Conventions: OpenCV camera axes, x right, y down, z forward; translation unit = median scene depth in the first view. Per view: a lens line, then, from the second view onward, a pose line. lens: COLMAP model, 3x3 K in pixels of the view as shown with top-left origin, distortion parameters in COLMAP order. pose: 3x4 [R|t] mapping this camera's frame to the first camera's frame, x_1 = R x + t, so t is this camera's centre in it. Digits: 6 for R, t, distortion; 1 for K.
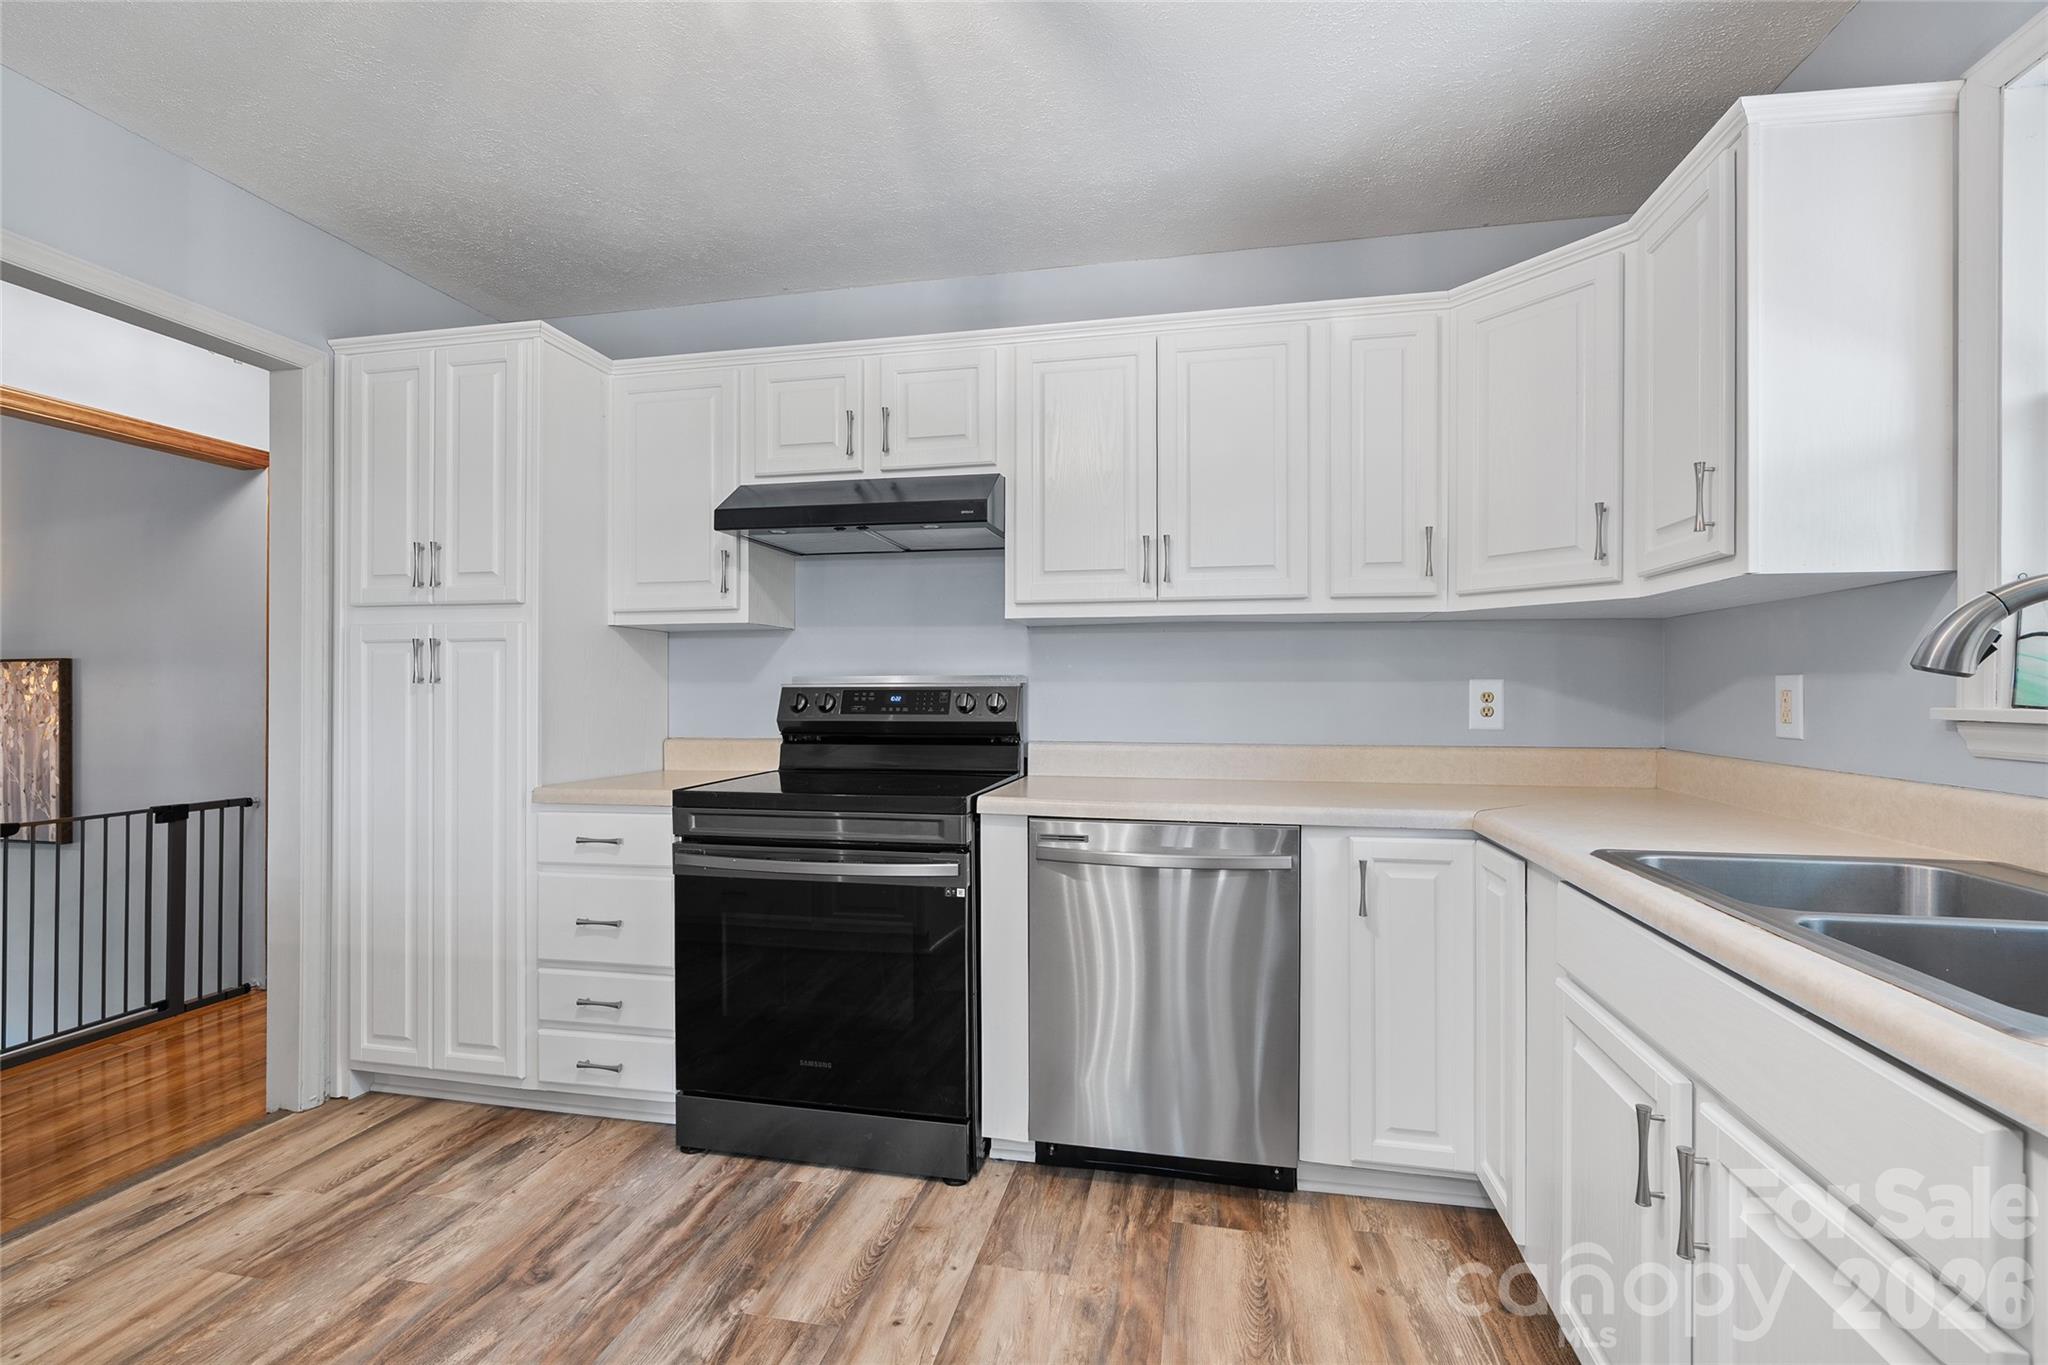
lens RADIAL K [[933.6, 0, 994.9], [0, 933.6, 683.1], [0, 0, 1]] dist [-0.002292, 0.001785]
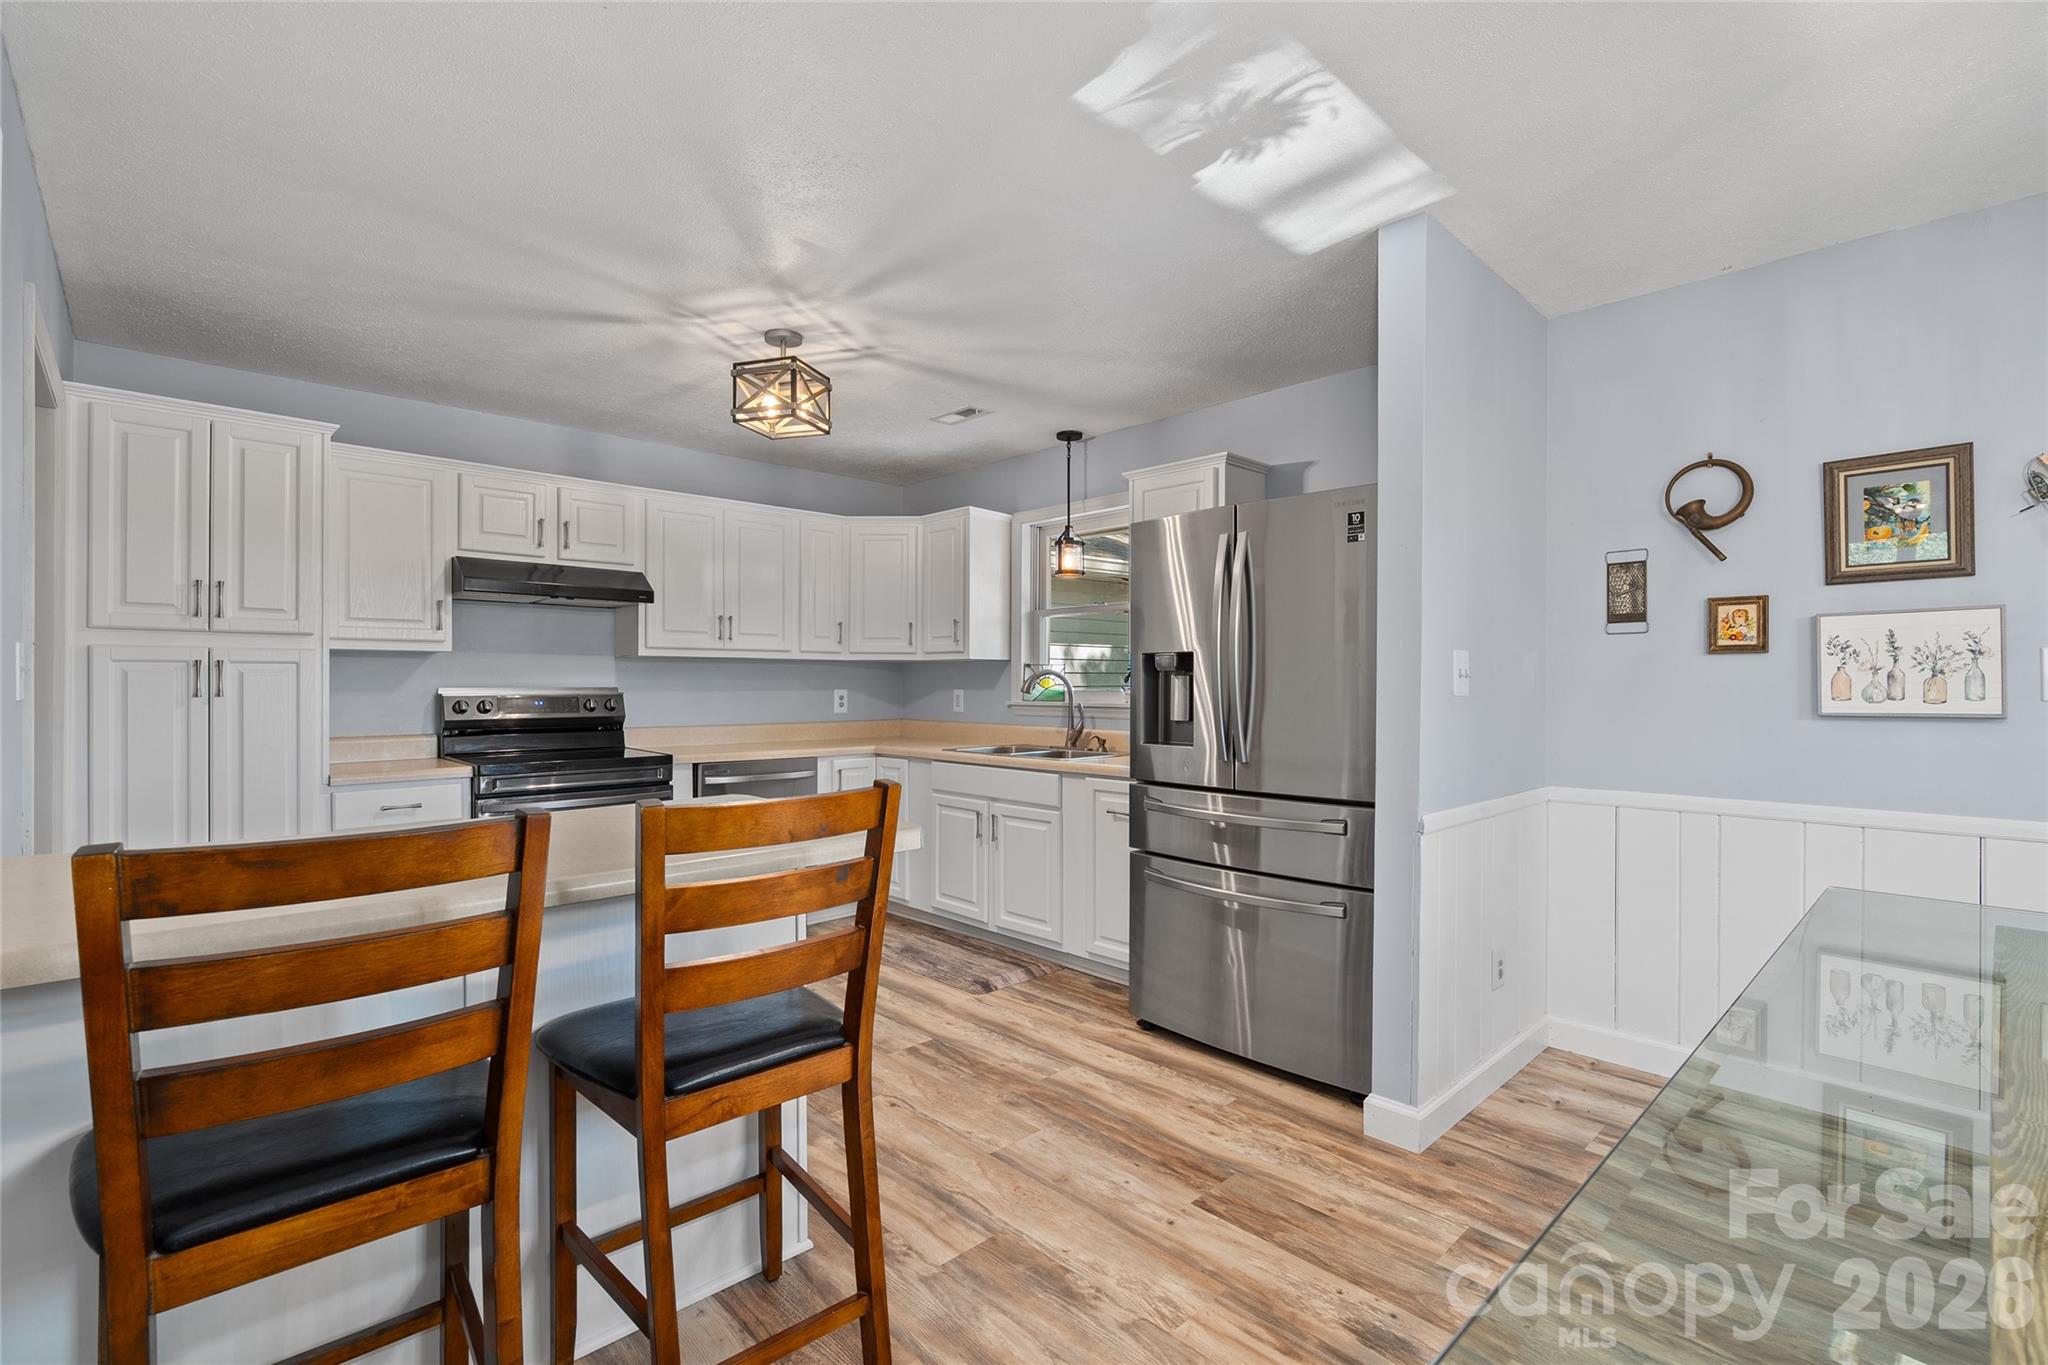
lens RADIAL K [[933.6, 0, 1016.9], [0, 933.6, 684.3], [0, 0, 1]] dist [-0.002292, 0.001785]
pose [[0.553506, -0.001656, 0.832844, -1.039887], [-0.007733, 0.999945, 0.007127, -0.034172], [-0.832809, -0.010385, 0.553463, -0.523359]]
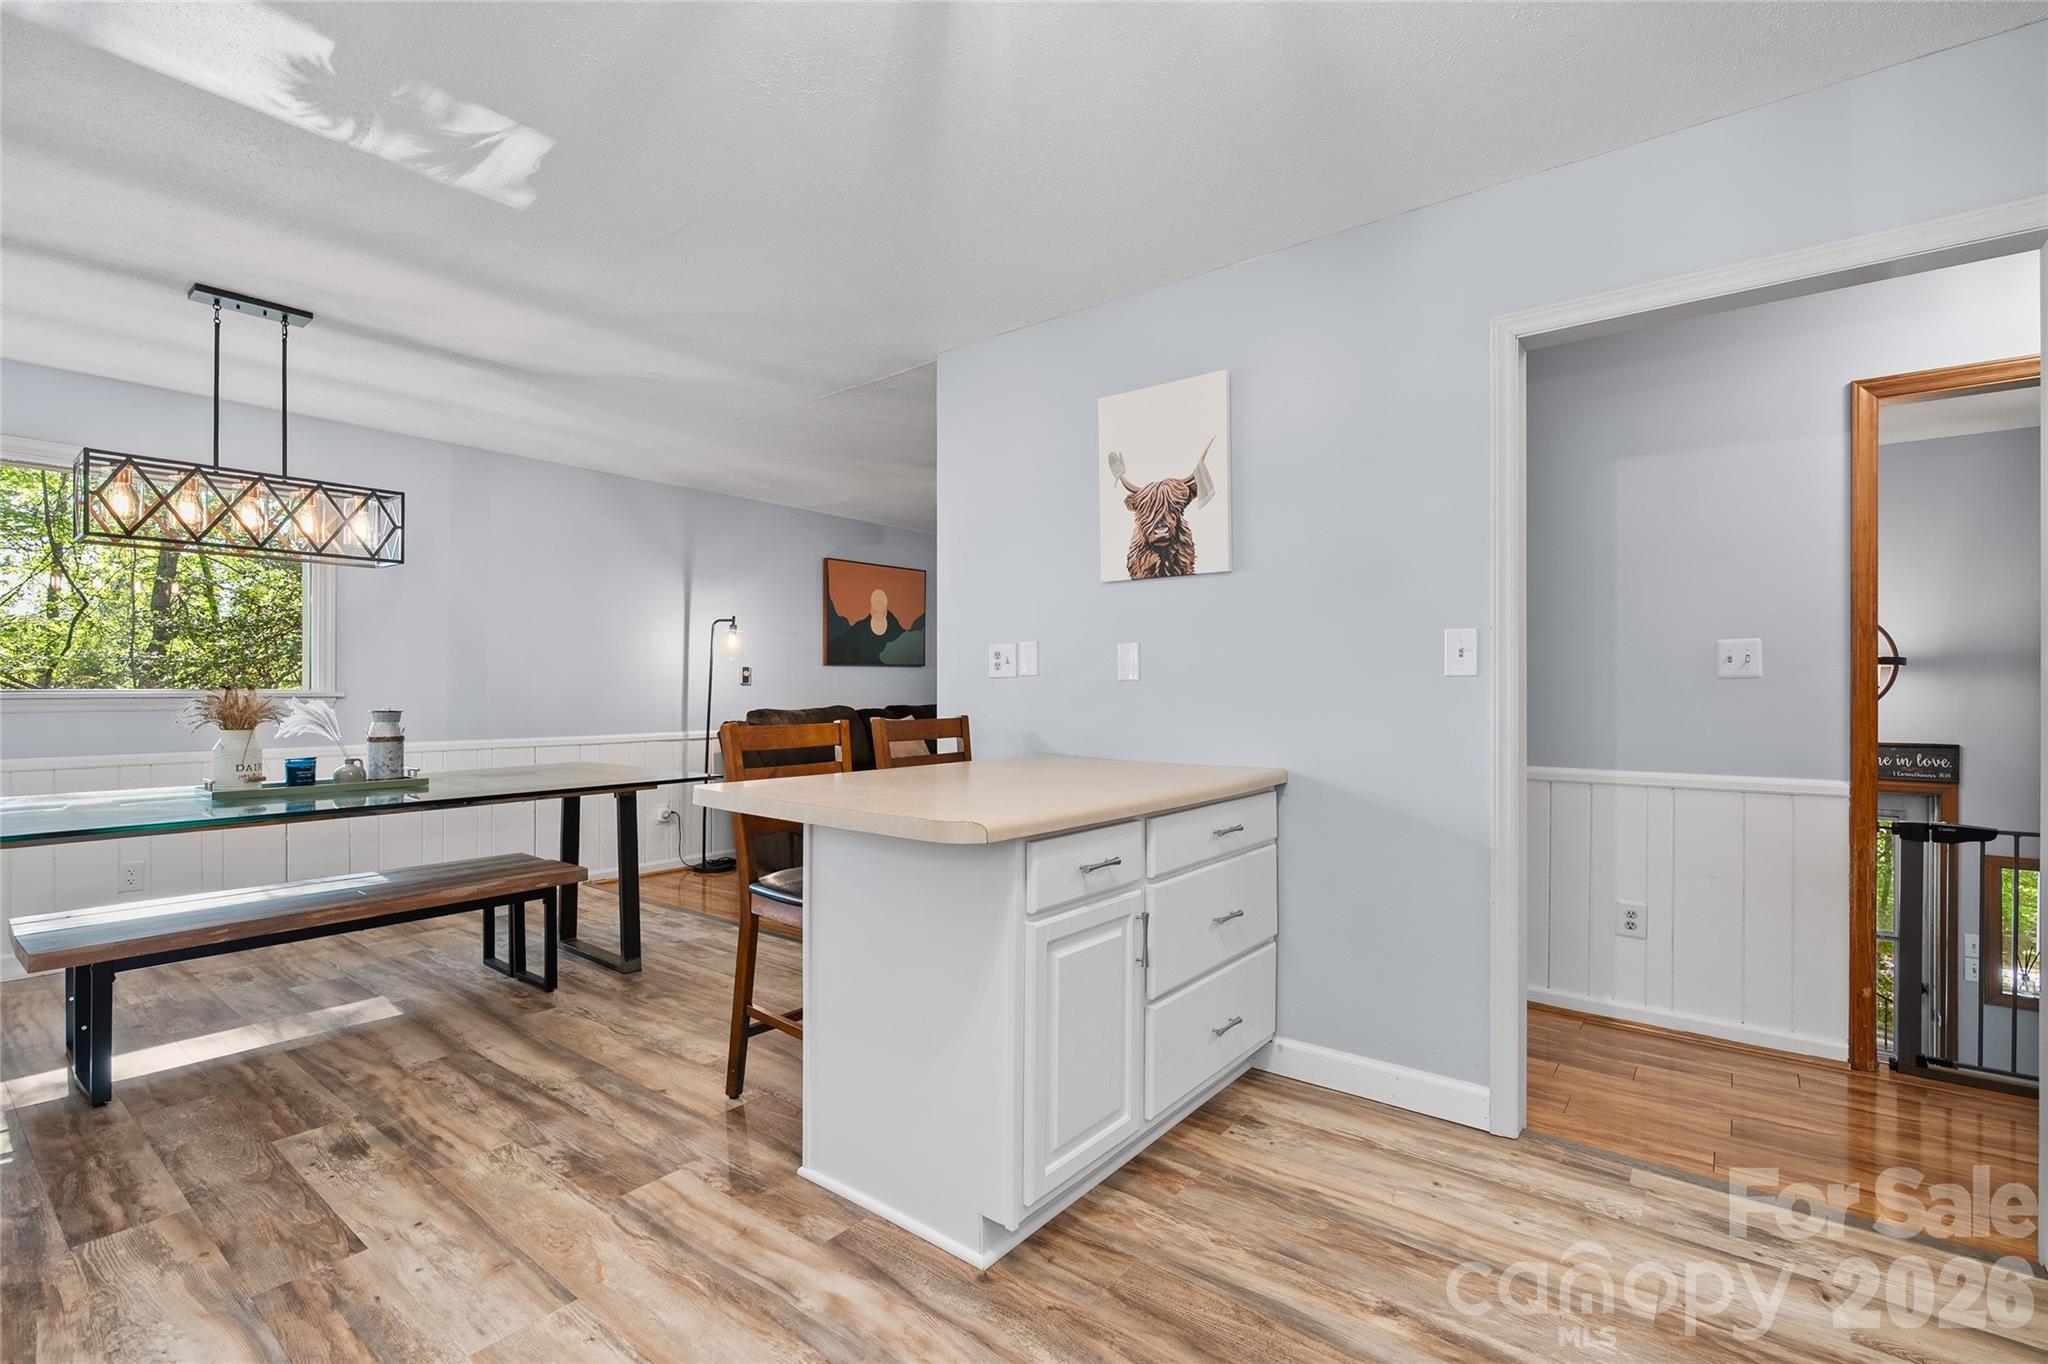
lens RADIAL K [[933.6, 0, 1022.9], [0, 933.6, 691.5], [0, 0, 1]] dist [-0.002292, 0.001785]
pose [[-0.422231, 0.006722, -0.906464, 0.228172], [0.011752, 0.999929, 0.001941, 0.003649], [0.906412, -0.009834, -0.422280, 0.623269]]
